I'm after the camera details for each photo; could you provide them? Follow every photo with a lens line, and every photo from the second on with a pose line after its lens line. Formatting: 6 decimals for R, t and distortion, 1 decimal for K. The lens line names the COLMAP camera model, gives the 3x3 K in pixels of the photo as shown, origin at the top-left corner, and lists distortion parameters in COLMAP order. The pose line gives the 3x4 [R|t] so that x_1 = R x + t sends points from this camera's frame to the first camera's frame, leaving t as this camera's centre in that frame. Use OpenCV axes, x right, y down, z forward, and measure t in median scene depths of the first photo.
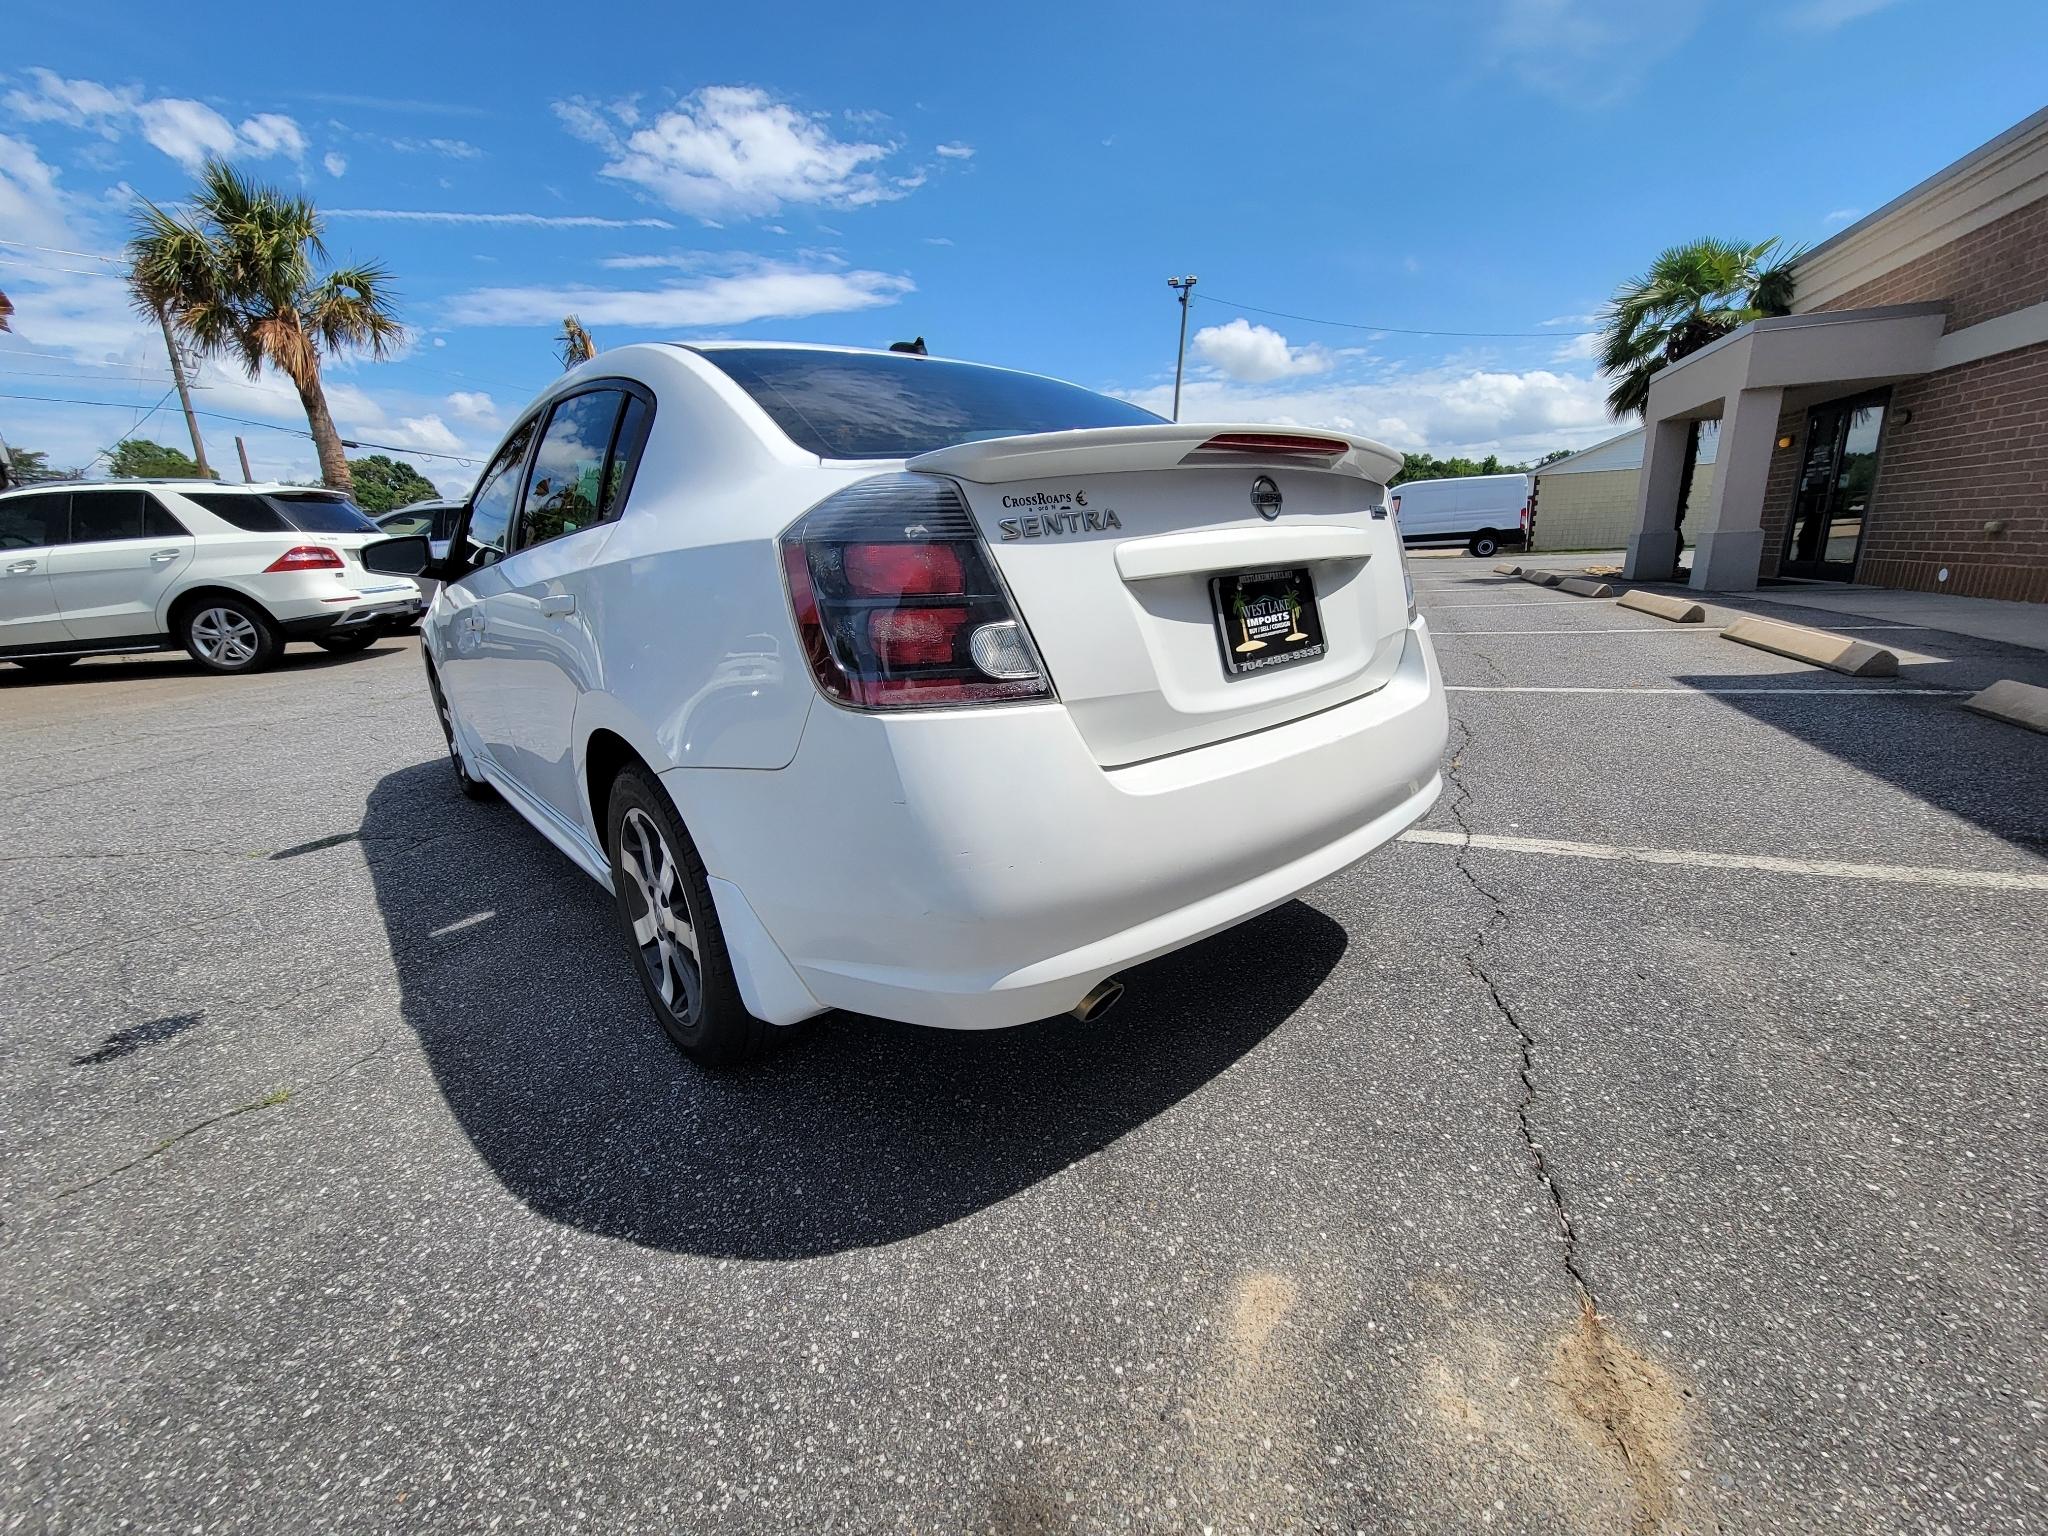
lens RADIAL K [[835.6, 0, 1034.8], [0, 835.6, 776.8], [0, 0, 1]] dist [-0.000433, -0.000756]
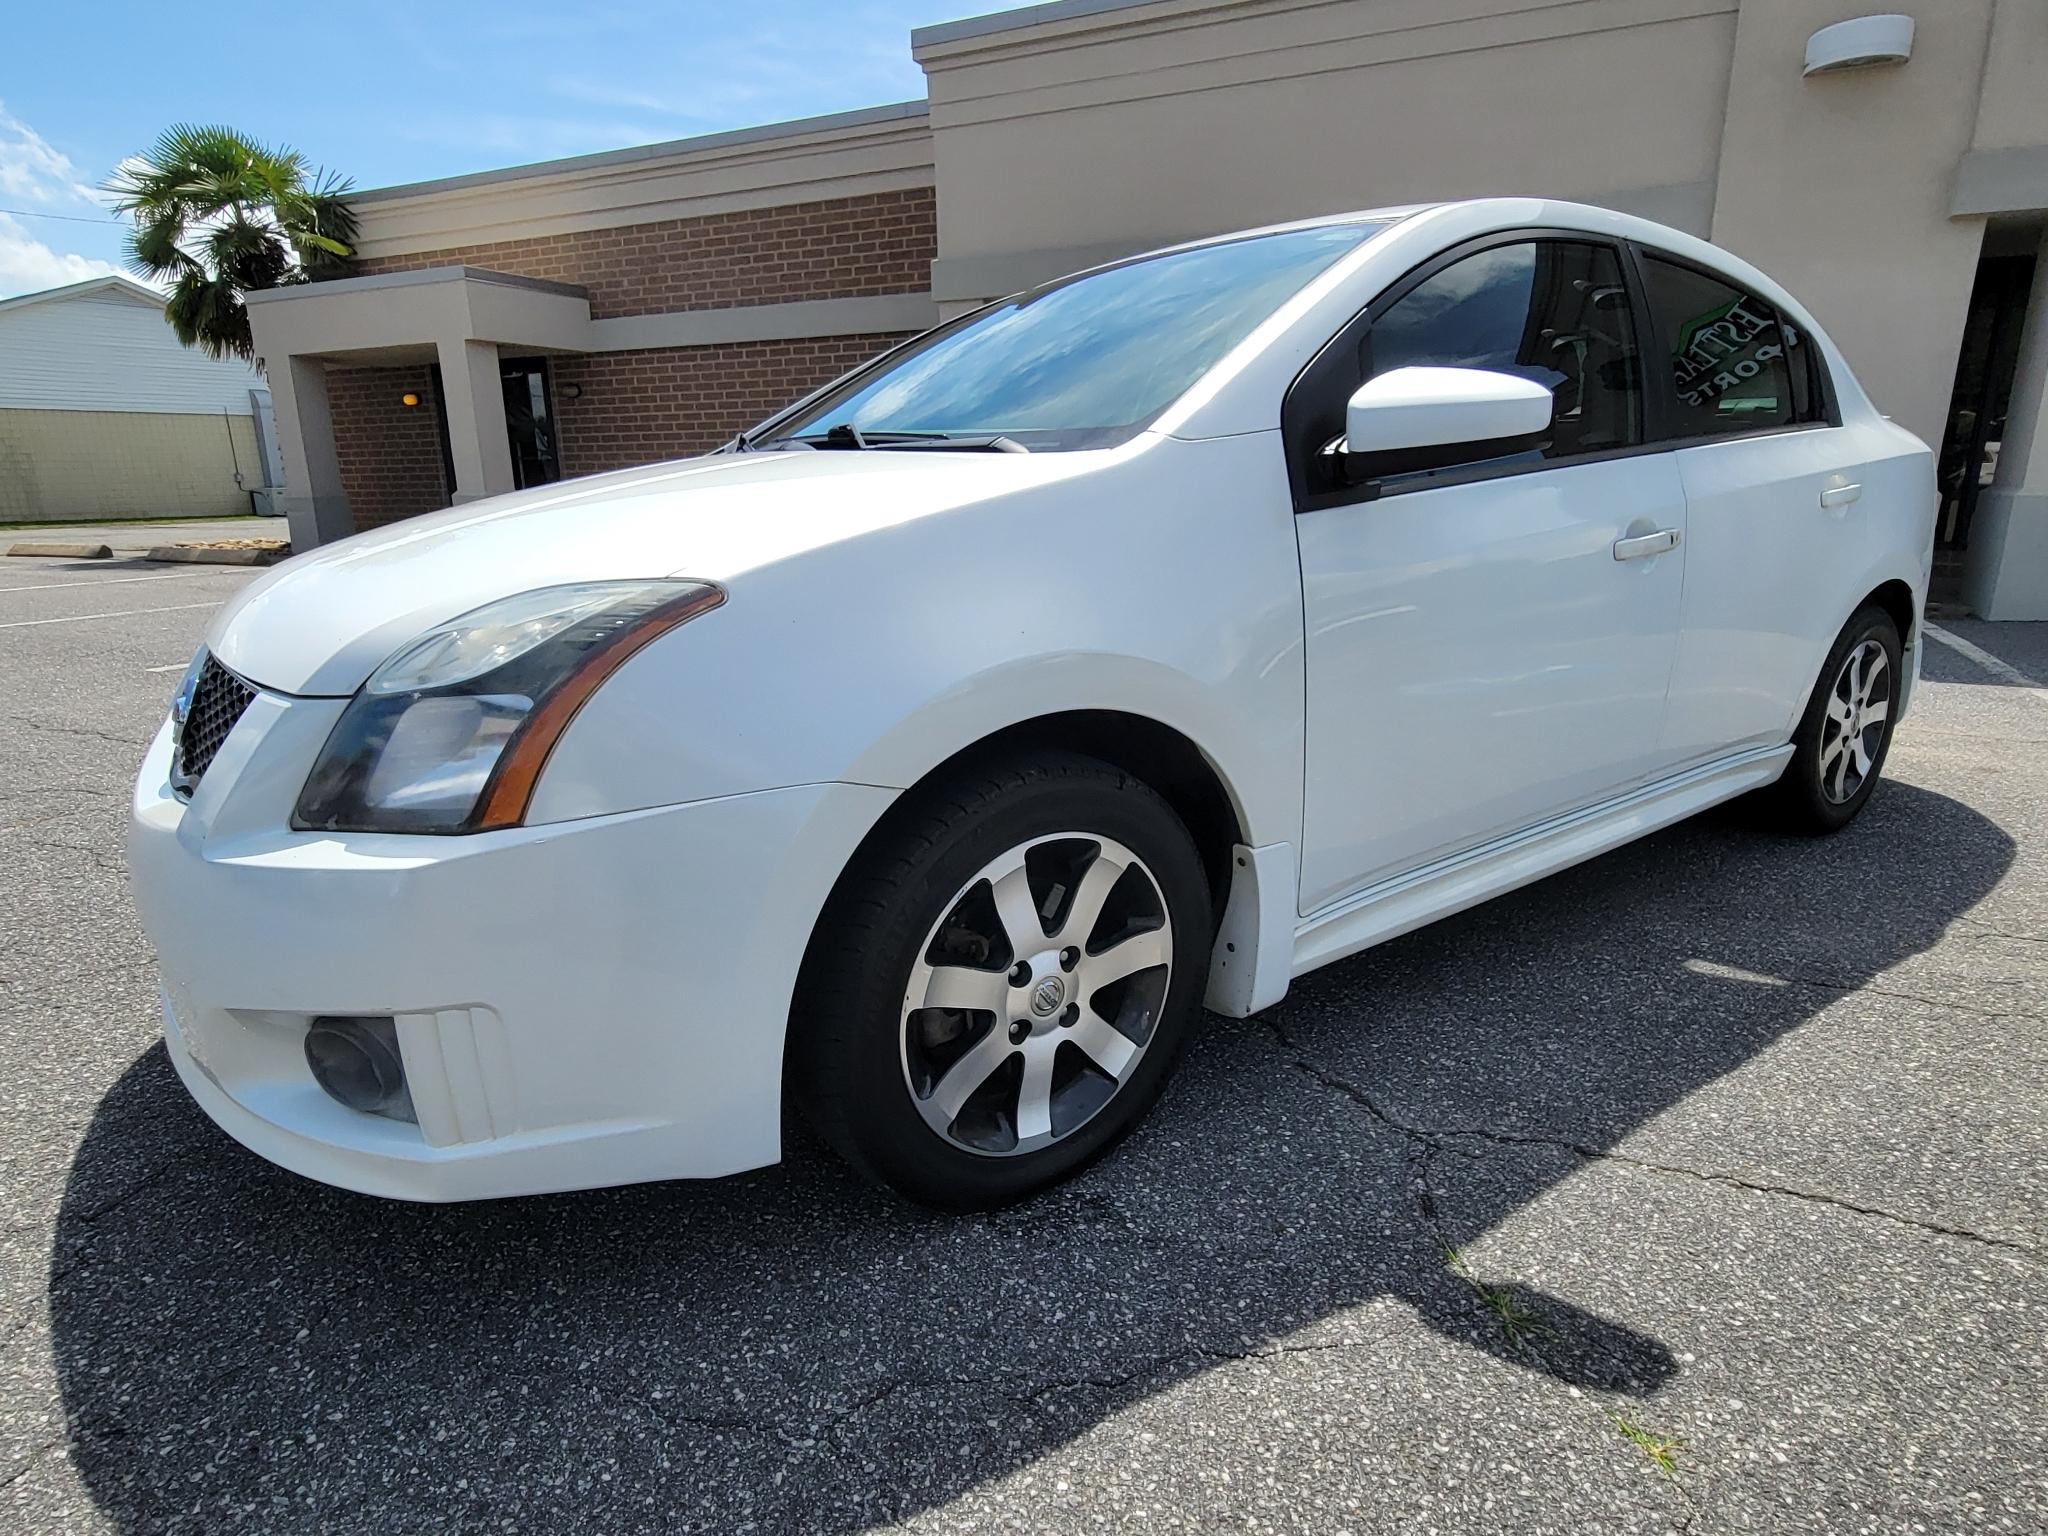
lens RADIAL K [[1147.1, 0, 1024.3], [0, 1147.1, 780.0], [0, 0, 1]] dist [-0.003175, 0.000664]
pose [[0.084361, -0.217531, 0.972401, -1.790498], [0.270951, 0.944116, 0.187697, -0.342106], [-0.958889, 0.247638, 0.138587, 1.542531]]
